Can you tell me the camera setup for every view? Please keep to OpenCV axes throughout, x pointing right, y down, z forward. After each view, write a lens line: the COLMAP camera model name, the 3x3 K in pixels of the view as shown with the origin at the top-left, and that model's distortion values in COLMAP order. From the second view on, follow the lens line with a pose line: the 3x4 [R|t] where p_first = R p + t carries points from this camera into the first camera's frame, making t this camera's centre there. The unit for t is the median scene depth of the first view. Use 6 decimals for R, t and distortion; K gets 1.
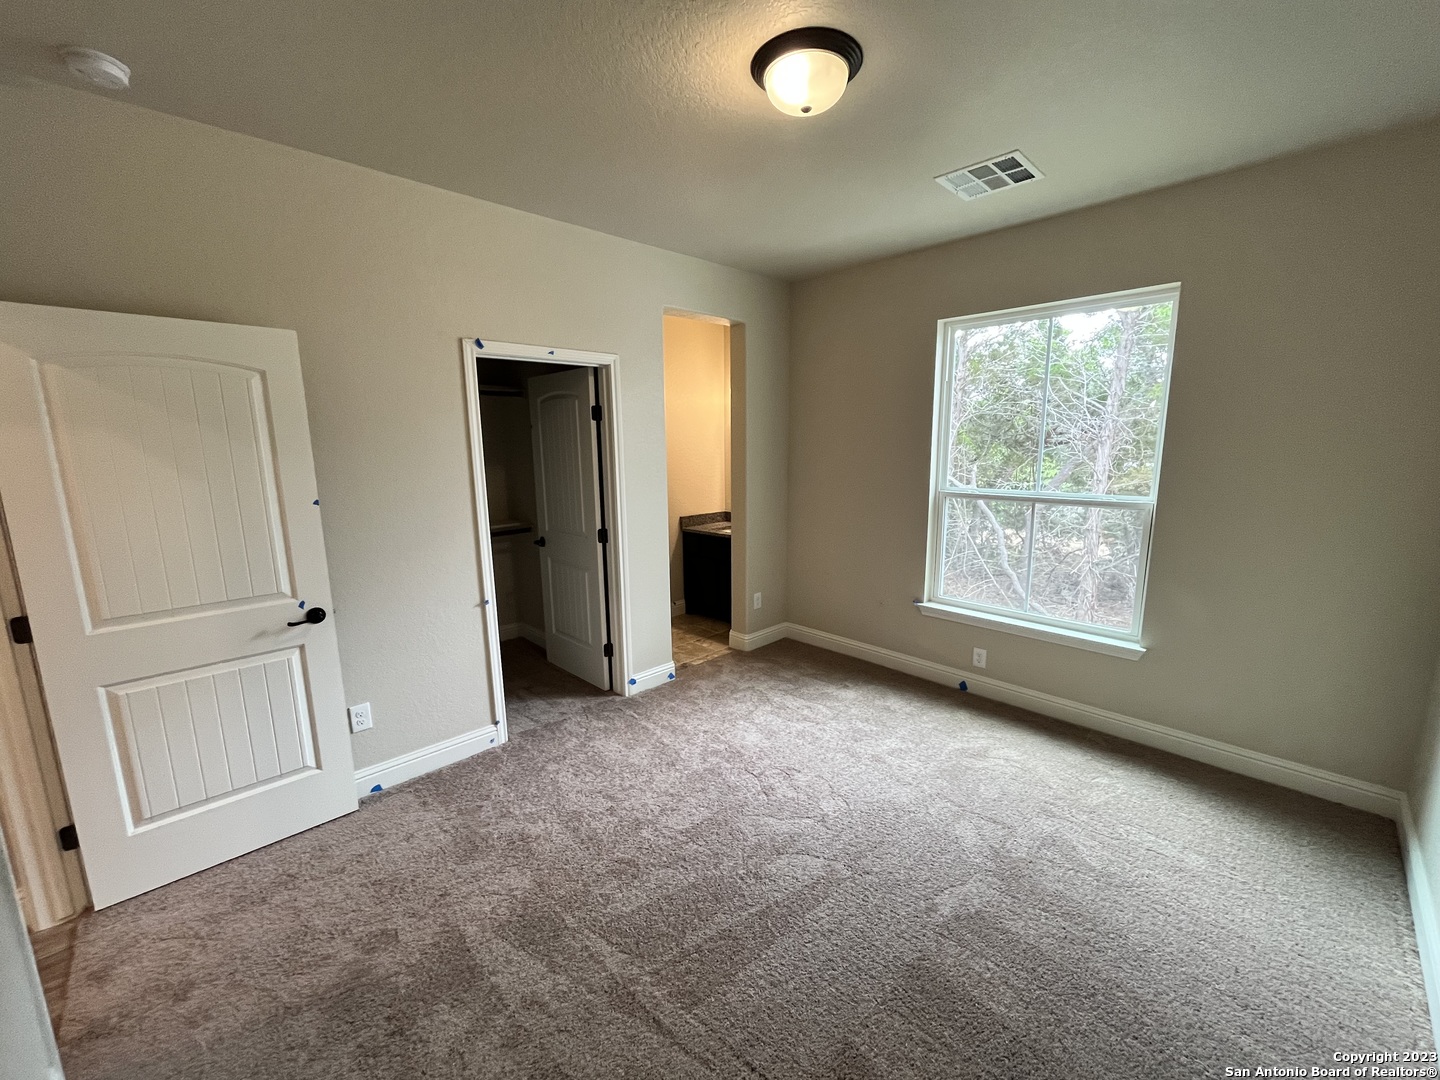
lens RADIAL K [[581.8, 0, 716.1], [0, 581.8, 542.5], [0, 0, 1]] dist [-0.001979, -0.000368]
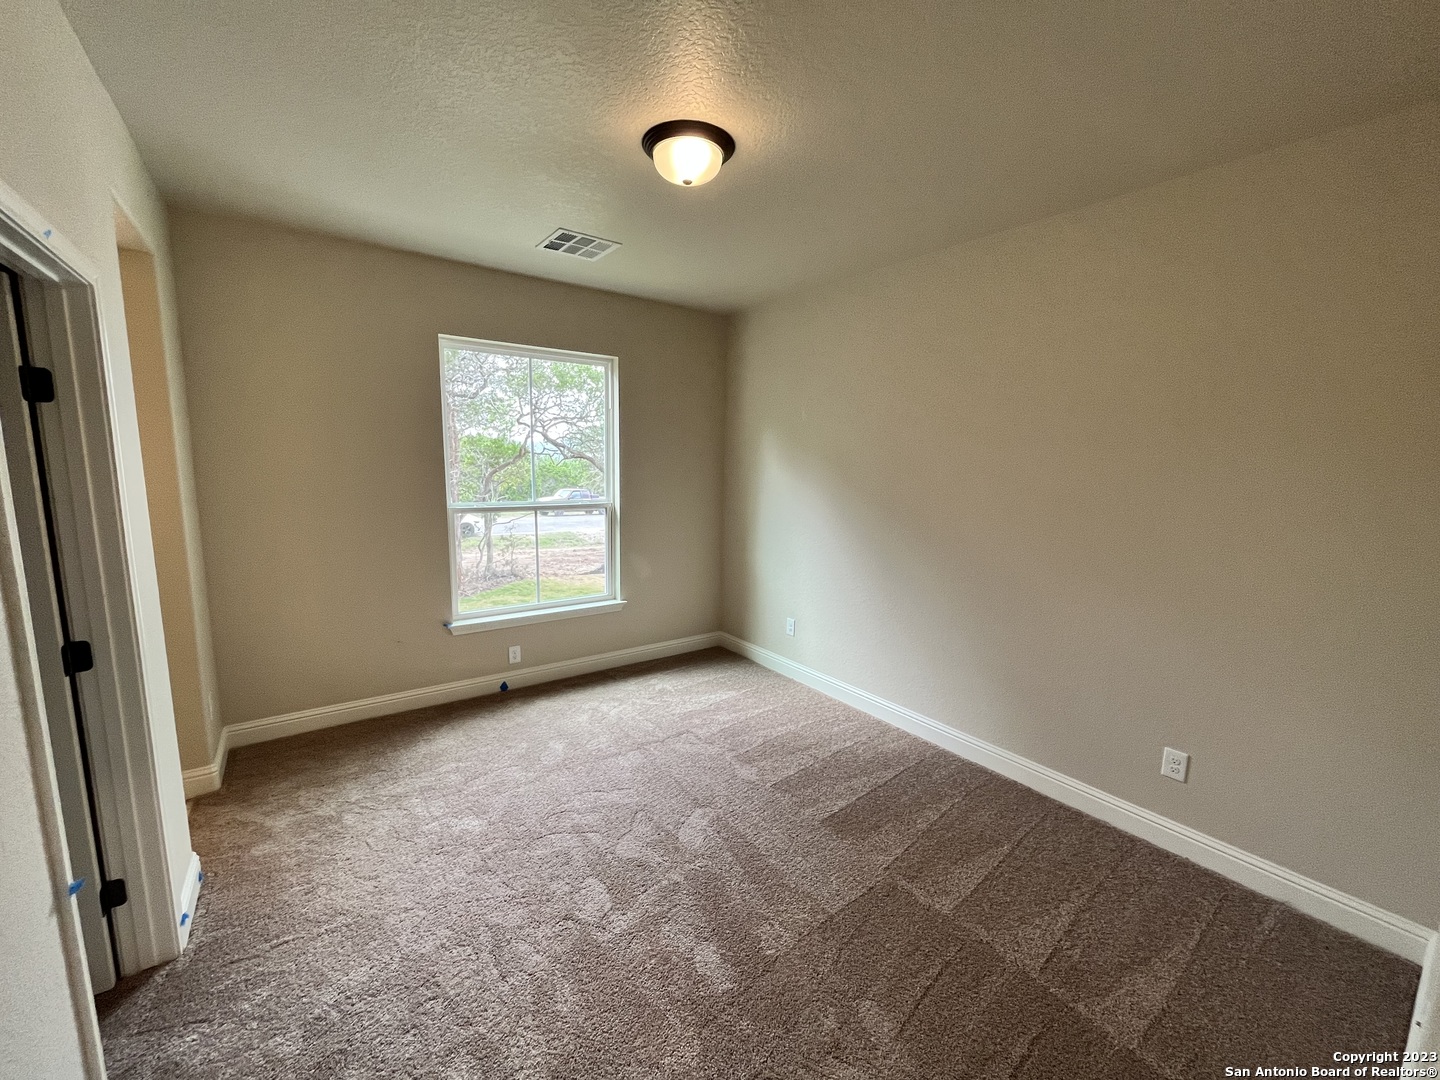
lens RADIAL K [[581.8, 0, 716.1], [0, 581.8, 542.5], [0, 0, 1]] dist [-0.001979, -0.000368]
pose [[0.145720, -0.129205, 0.980852, -0.543259], [0.153420, 0.982393, 0.106615, -0.069081], [-0.977358, 0.134947, 0.162977, 0.421361]]
